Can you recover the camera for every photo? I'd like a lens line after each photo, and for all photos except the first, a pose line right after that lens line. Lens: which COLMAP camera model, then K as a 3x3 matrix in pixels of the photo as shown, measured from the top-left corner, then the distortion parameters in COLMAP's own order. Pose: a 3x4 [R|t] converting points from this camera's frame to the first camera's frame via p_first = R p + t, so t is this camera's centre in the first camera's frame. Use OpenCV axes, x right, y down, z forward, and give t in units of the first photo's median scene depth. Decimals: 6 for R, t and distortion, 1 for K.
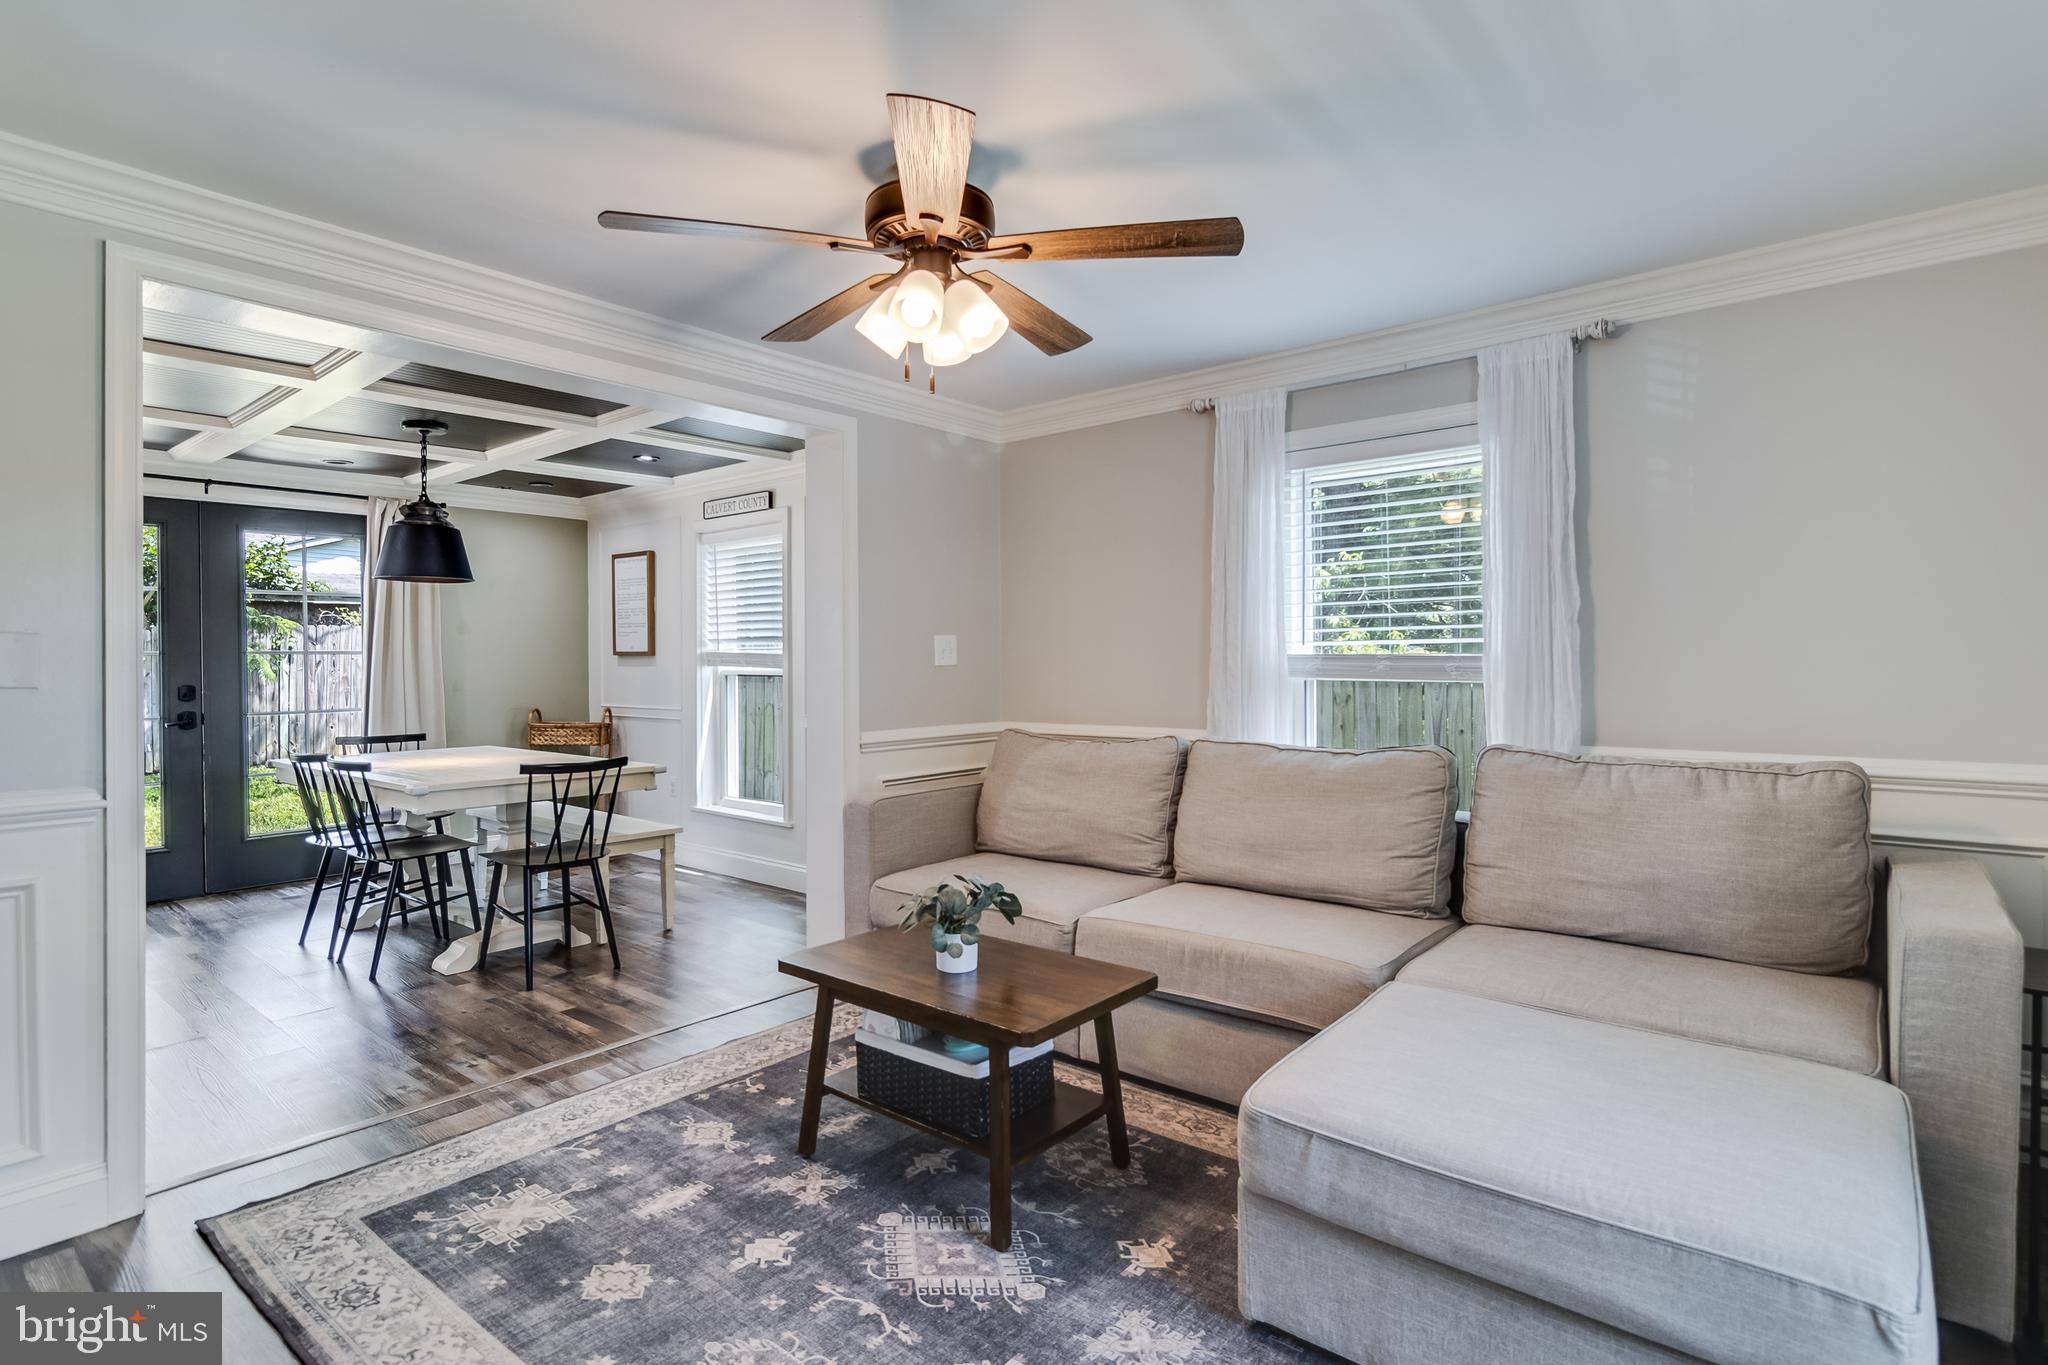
lens RADIAL K [[993.4, 0, 1024.0], [0, 993.4, 682.5], [0, 0, 1]] dist [0.001819, -0.000053]
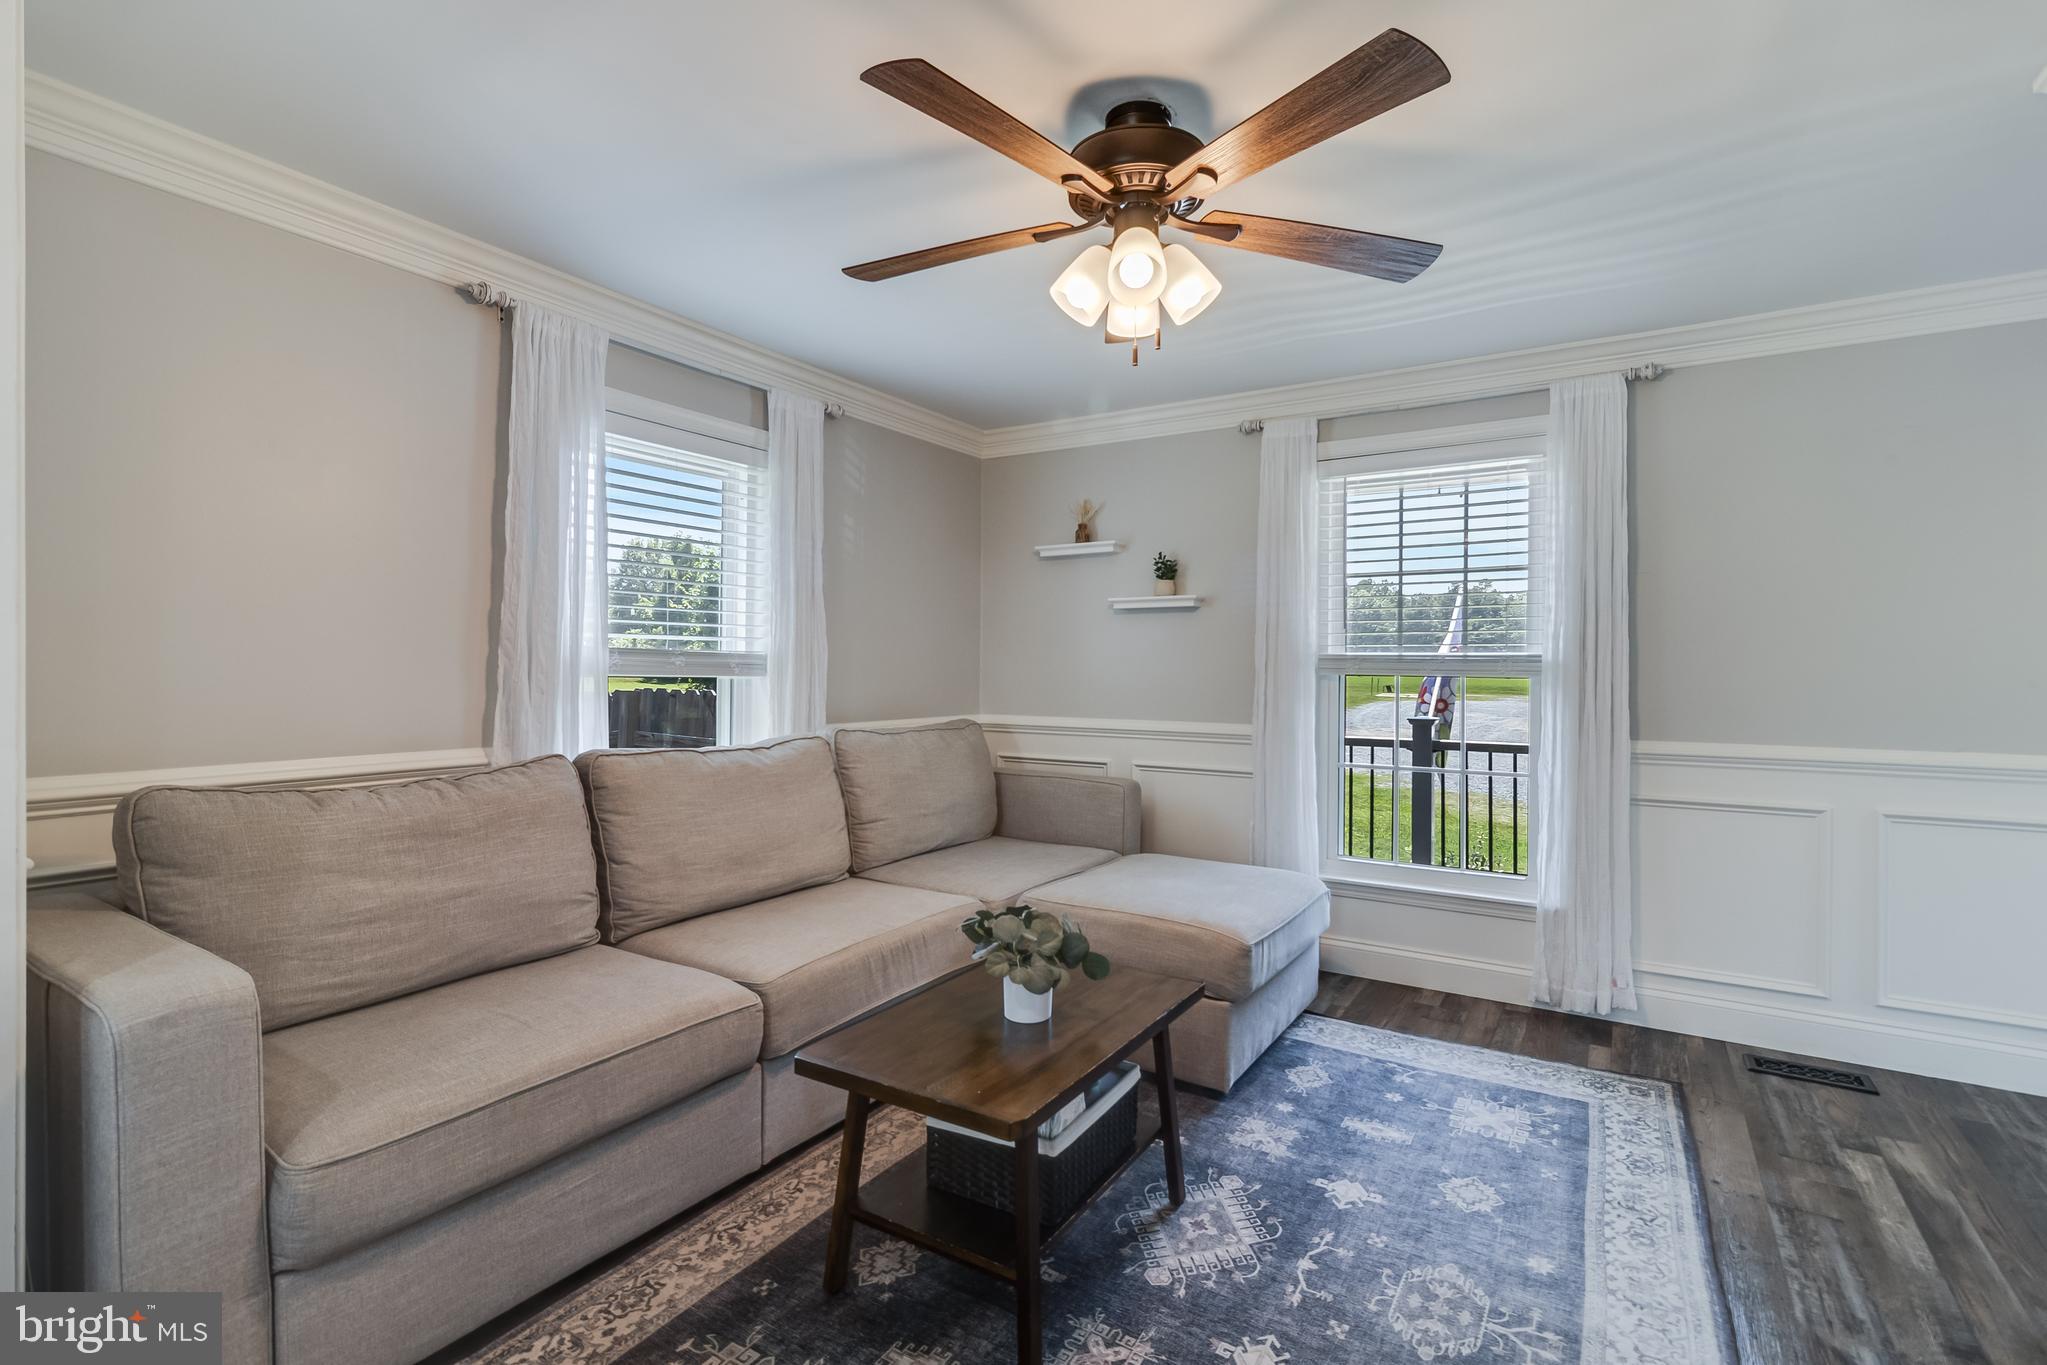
lens RADIAL K [[945.4, 0, 1023.5], [0, 945.4, 682.5], [0, 0, 1]] dist [0.002002, 0.000417]
pose [[-0.130712, -0.011016, 0.991359, -1.009791], [0.003272, 0.999928, 0.011543, -0.008480], [-0.991415, 0.004753, -0.130666, 1.291012]]
